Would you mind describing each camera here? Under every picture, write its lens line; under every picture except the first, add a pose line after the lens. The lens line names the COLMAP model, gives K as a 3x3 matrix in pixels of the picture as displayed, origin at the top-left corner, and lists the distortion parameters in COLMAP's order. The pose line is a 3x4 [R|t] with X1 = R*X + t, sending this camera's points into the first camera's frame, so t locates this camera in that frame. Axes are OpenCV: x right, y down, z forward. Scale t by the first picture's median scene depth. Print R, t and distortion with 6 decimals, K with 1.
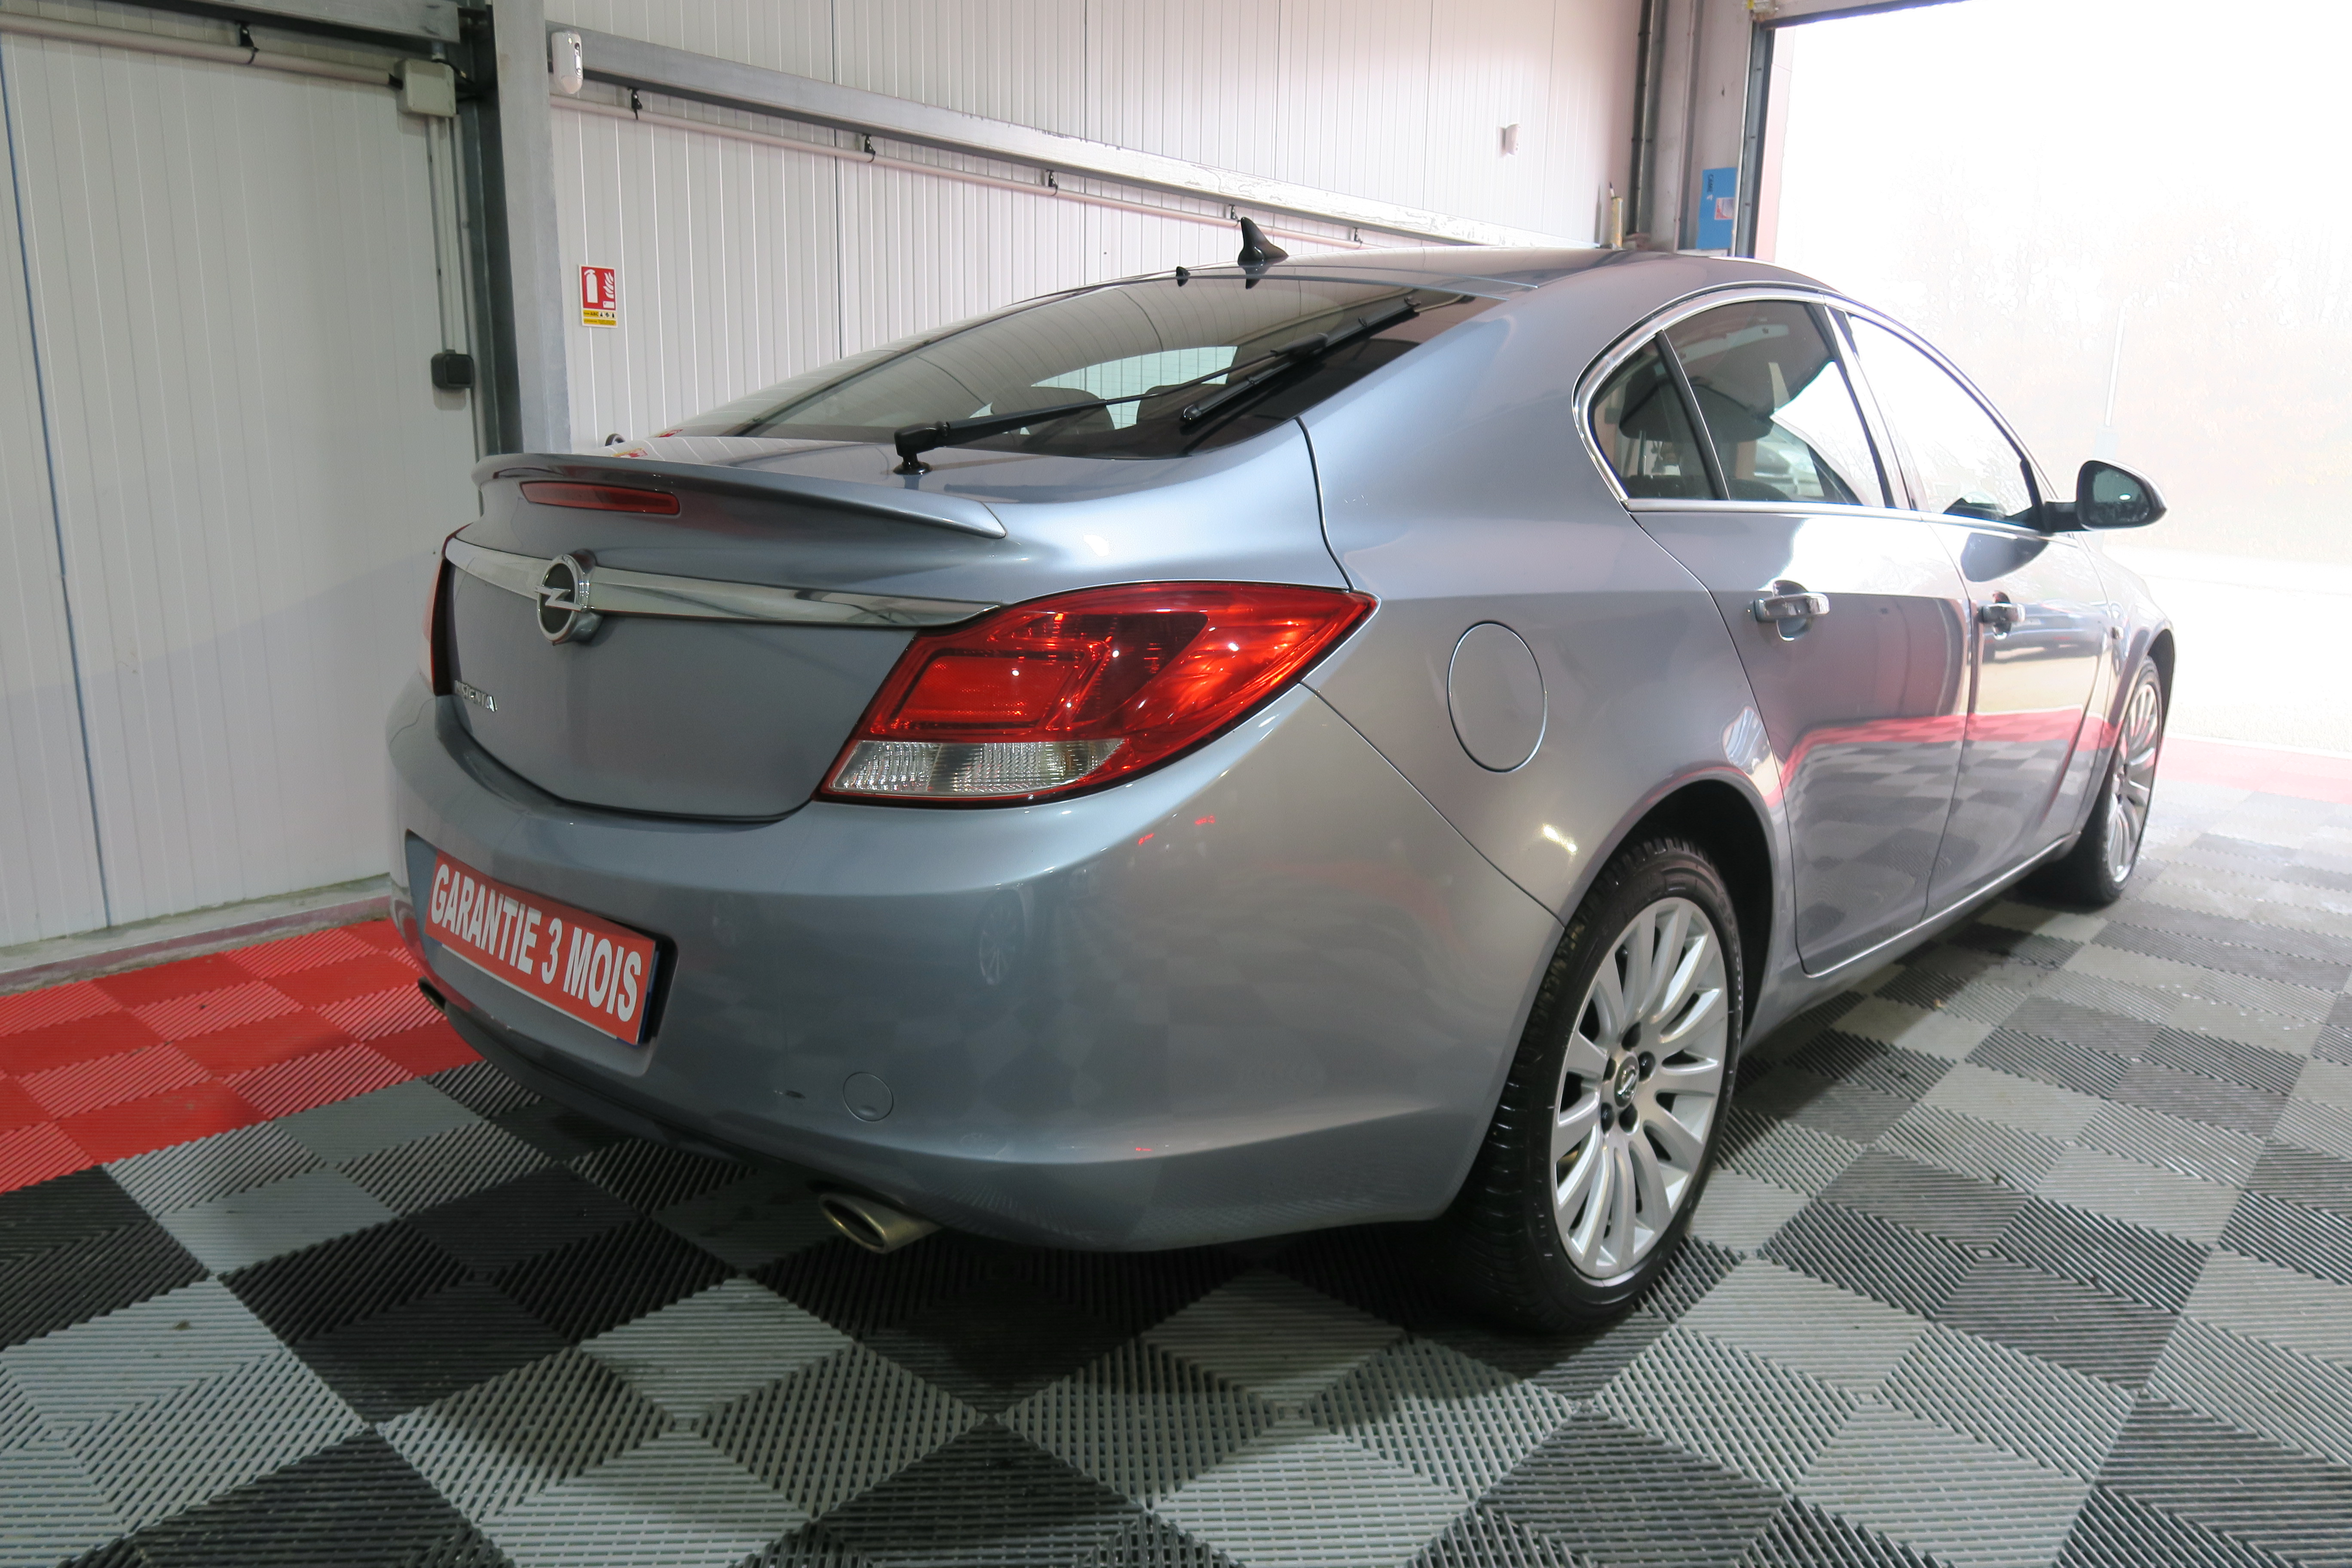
lens RADIAL K [[1590.8, 0, 1188.1], [0, 1590.8, 783.4], [0, 0, 1]] dist [-0.019230, 0.008031]
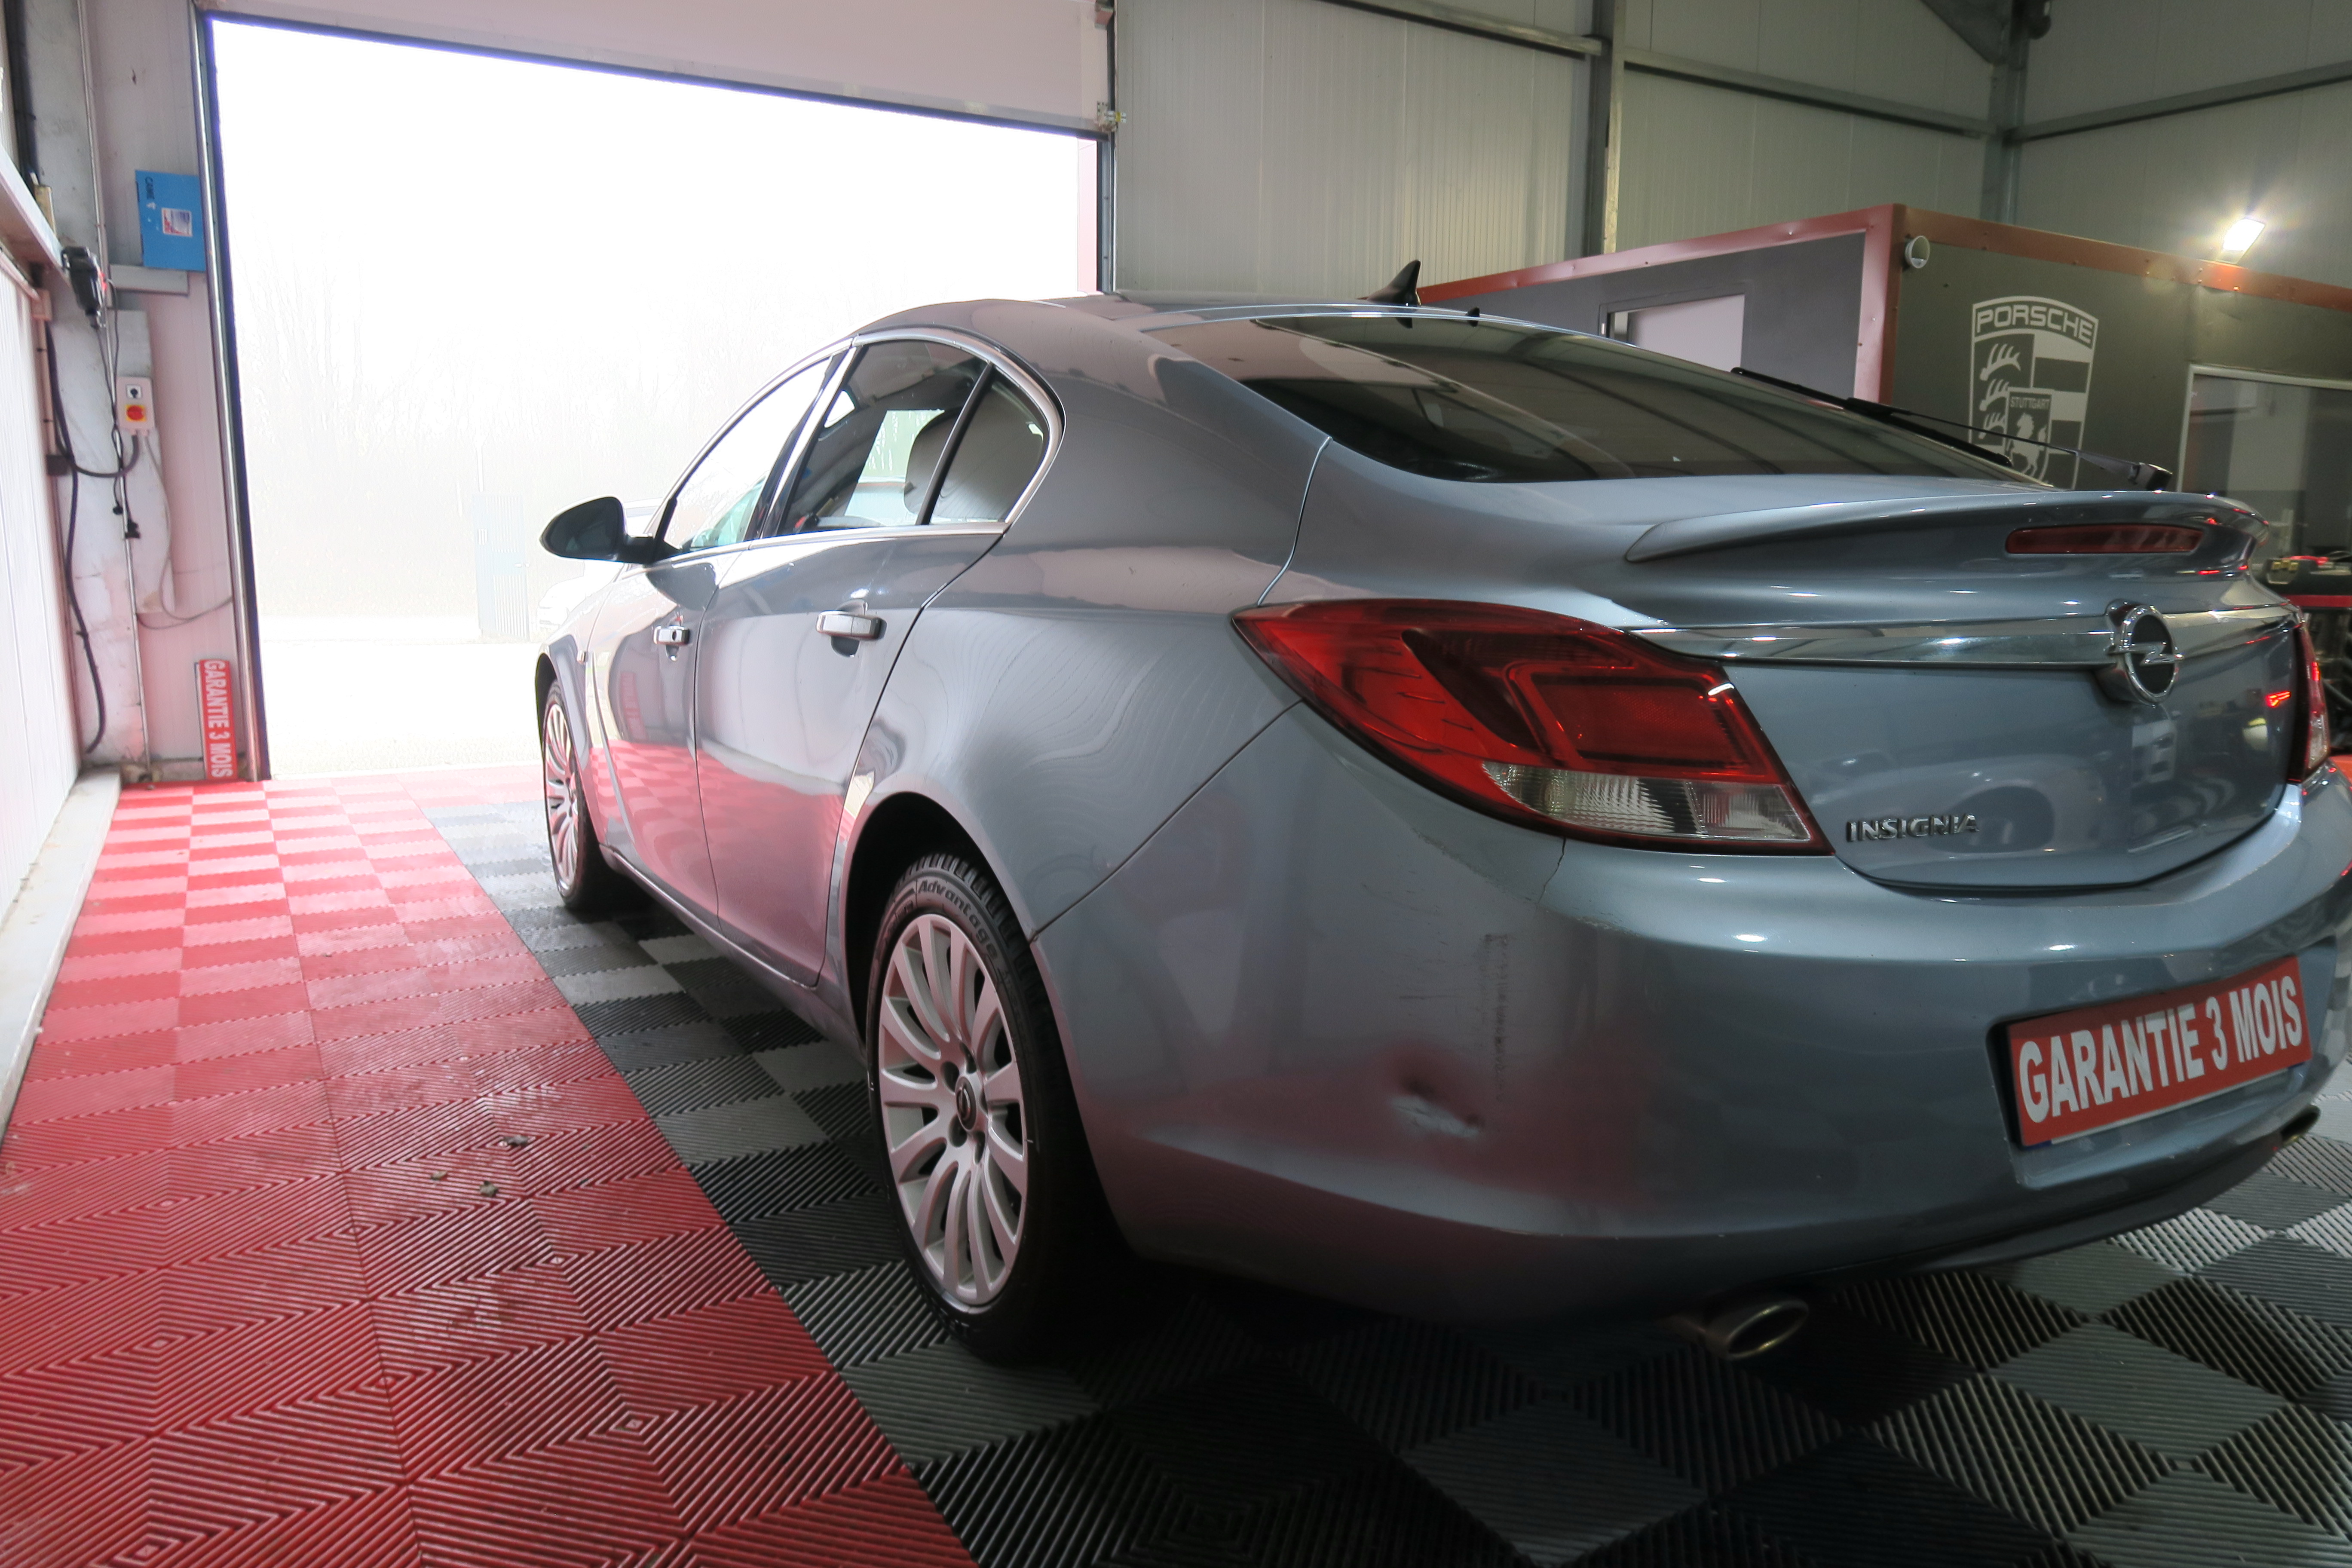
lens RADIAL K [[1590.8, 0, 1188.1], [0, 1590.8, 783.4], [0, 0, 1]] dist [-0.019230, 0.008031]
pose [[0.308086, -0.170566, 0.935944, -1.320888], [0.207231, 0.972205, 0.108960, -0.239693], [-0.928514, 0.160387, 0.334869, 1.145661]]
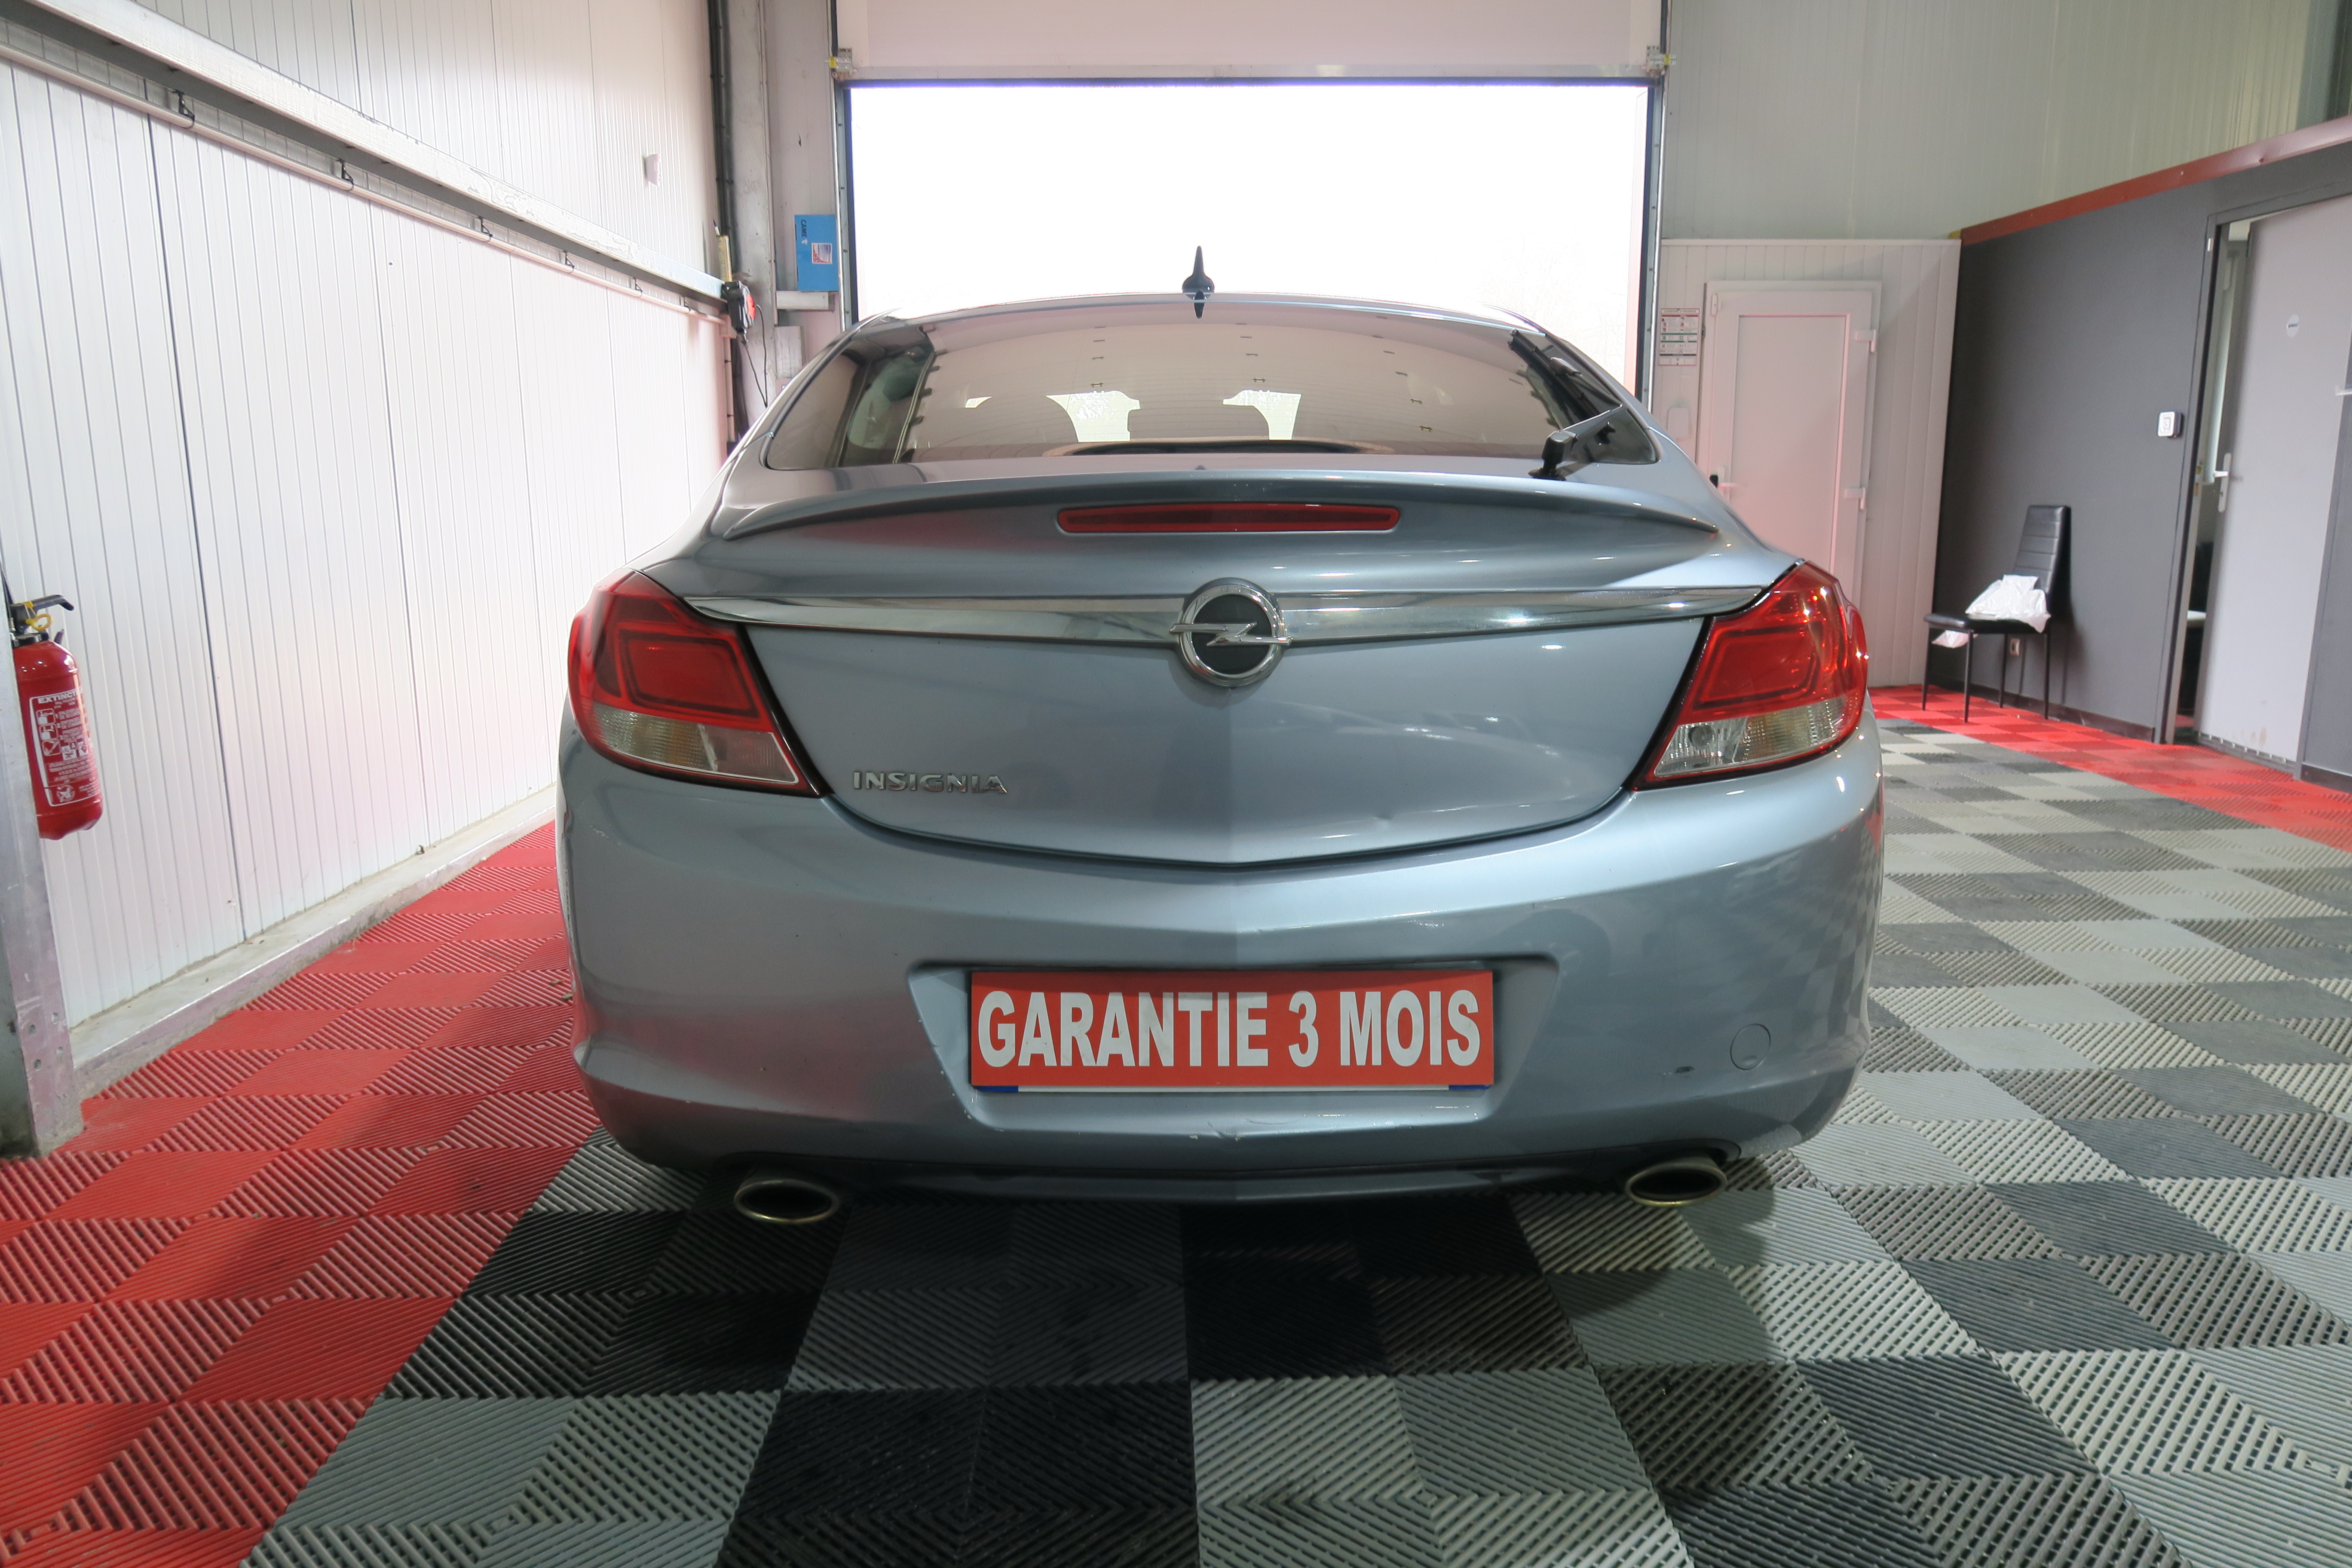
lens RADIAL K [[1590.8, 0, 1188.1], [0, 1590.8, 783.4], [0, 0, 1]] dist [-0.019230, 0.008031]
pose [[0.734036, -0.148566, 0.662660, -0.951830], [0.165839, 0.985450, 0.037232, -0.068319], [-0.658550, 0.082566, 0.747994, 0.345178]]
